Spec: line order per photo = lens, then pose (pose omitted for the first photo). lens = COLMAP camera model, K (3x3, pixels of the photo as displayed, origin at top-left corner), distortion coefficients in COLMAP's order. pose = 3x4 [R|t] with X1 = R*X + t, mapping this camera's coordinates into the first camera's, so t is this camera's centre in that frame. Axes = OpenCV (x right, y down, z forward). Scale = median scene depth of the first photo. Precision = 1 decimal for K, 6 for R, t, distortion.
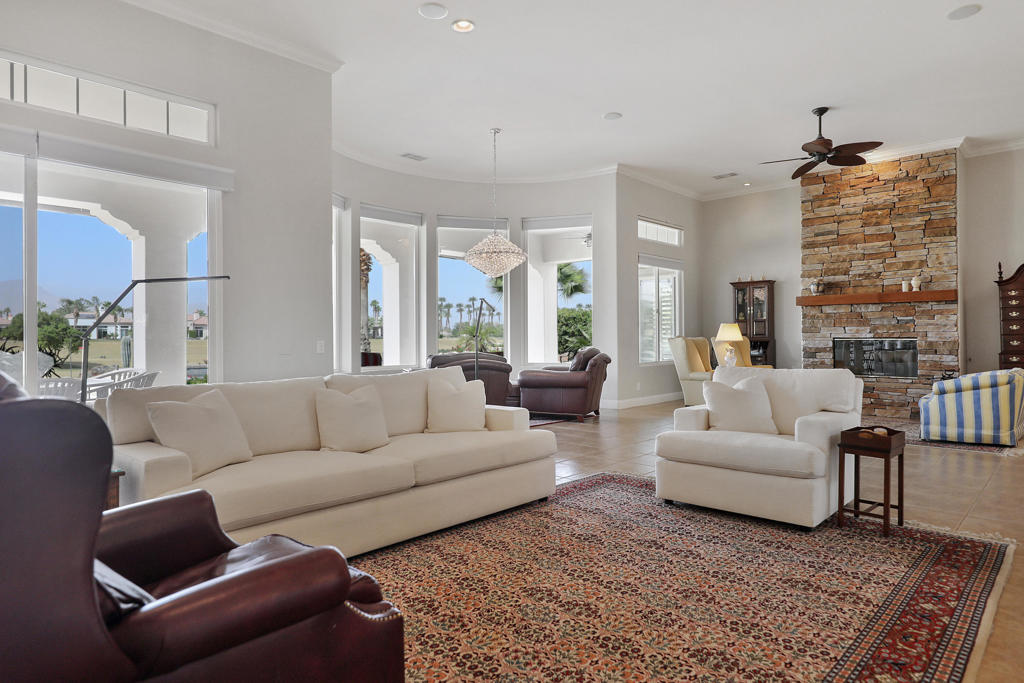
lens RADIAL K [[604.6, 0, 525.7], [0, 604.6, 328.8], [0, 0, 1]] dist [0.004798, 0.000366]
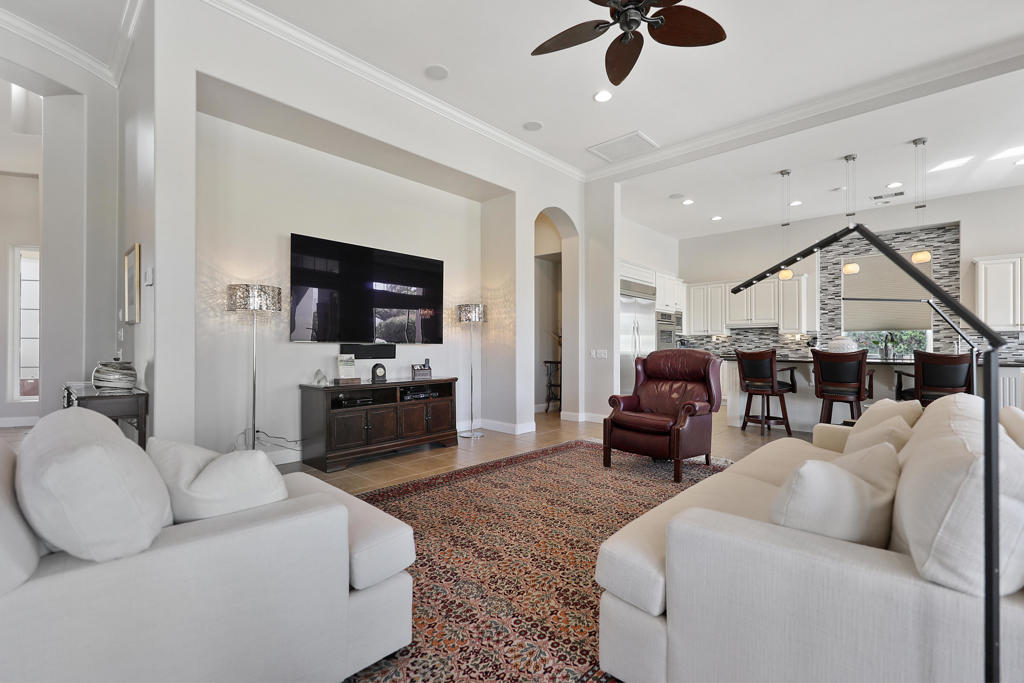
lens RADIAL K [[450.8, 0, 520.1], [0, 450.8, 345.7], [0, 0, 1]] dist [0.003857, -0.000319]
pose [[-0.999988, 0.001167, 0.004801, 0.054630], [0.001084, 0.999853, -0.017084, 0.008118], [-0.004820, -0.017079, -0.999843, 0.666694]]
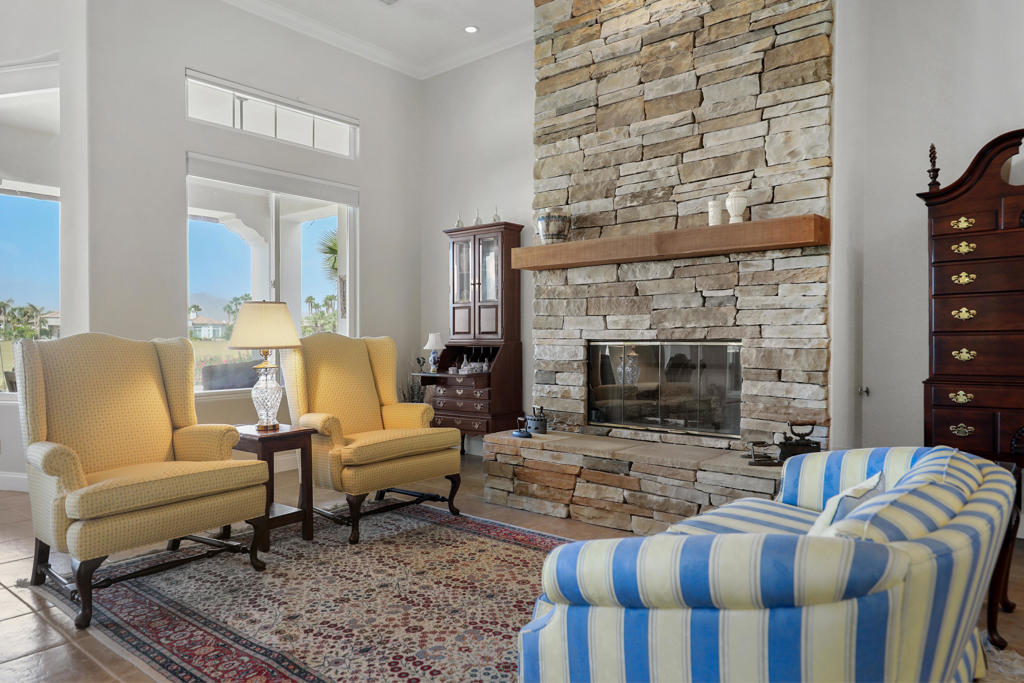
lens RADIAL K [[662.1, 0, 525.2], [0, 662.1, 348.6], [0, 0, 1]] dist [0.022642, -0.000329]
pose [[0.998418, 0.001133, 0.056208, 0.484300], [-0.002828, 0.999544, 0.030080, 0.007460], [-0.056148, -0.030191, 0.997966, 0.569114]]
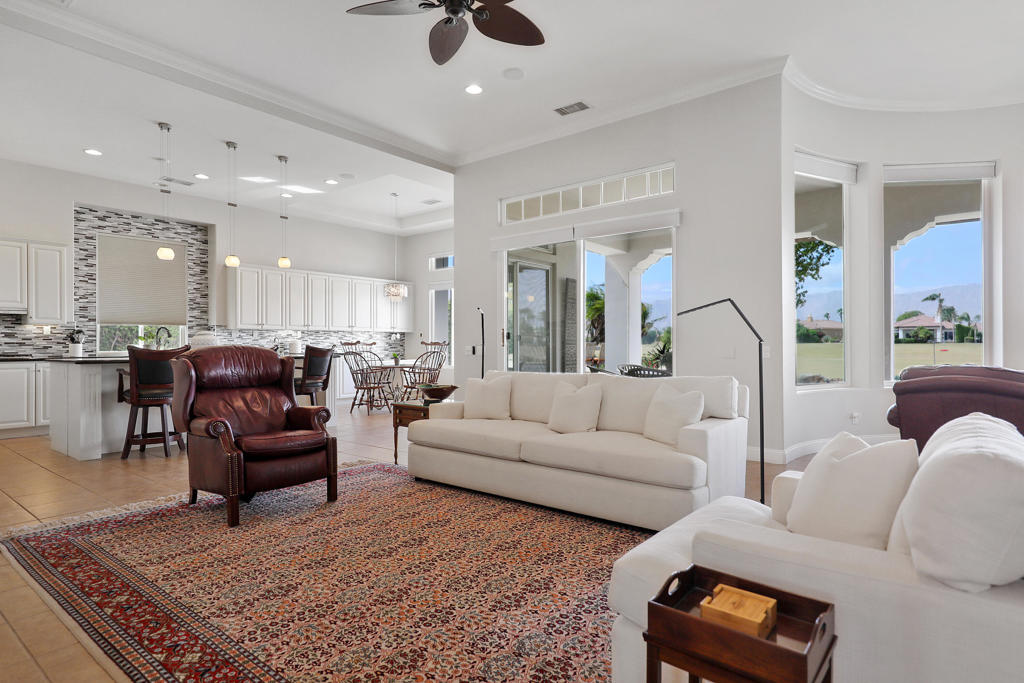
lens RADIAL K [[552.5, 0, 516.9], [0, 552.5, 339.6], [0, 0, 1]] dist [0.016277, -0.003716]
pose [[0.070823, -0.001180, -0.997488, 0.376601], [0.016602, 0.999862, -0.000004, 0.001107], [0.997351, -0.016560, 0.070833, 0.348358]]
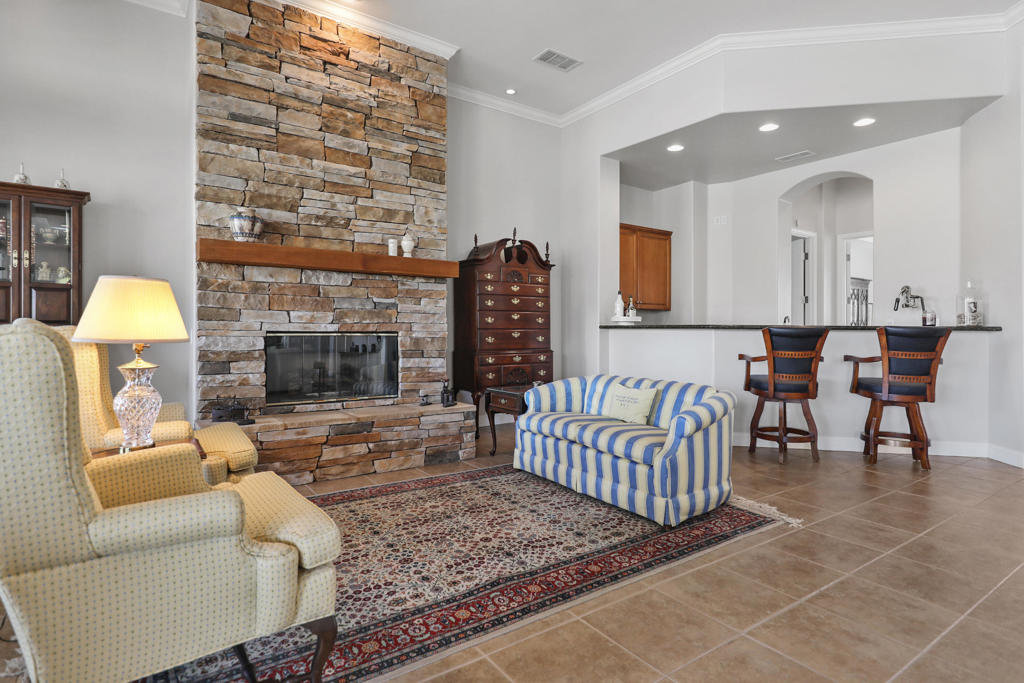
lens RADIAL K [[529.8, 0, 515.2], [0, 529.8, 333.4], [0, 0, 1]] dist [0.013093, 0.001566]
pose [[0.219760, 0.002931, 0.975550, 0.133411], [-0.020207, 0.999795, 0.001548, 0.012992], [-0.975345, -0.020053, 0.219774, 0.777350]]
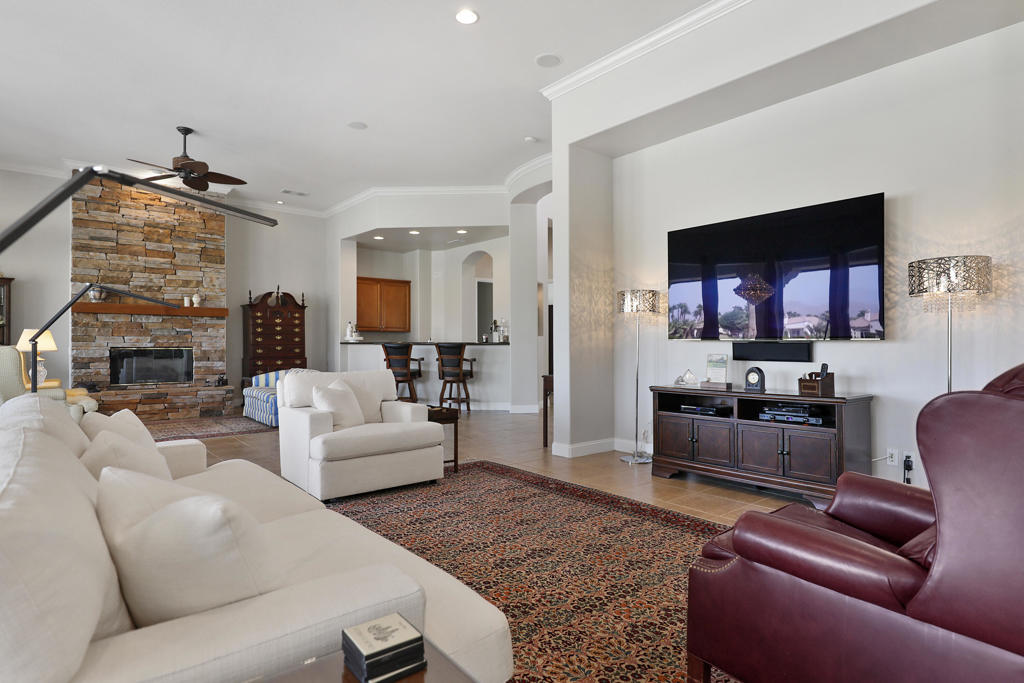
lens RADIAL K [[552.5, 0, 505.0], [0, 552.5, 343.0], [0, 0, 1]] dist [0.016277, -0.003716]
pose [[0.149411, 0.009017, 0.988734, -0.320593], [-0.015696, 0.999854, -0.006746, 0.004700], [-0.988651, -0.014511, 0.149531, 0.259364]]
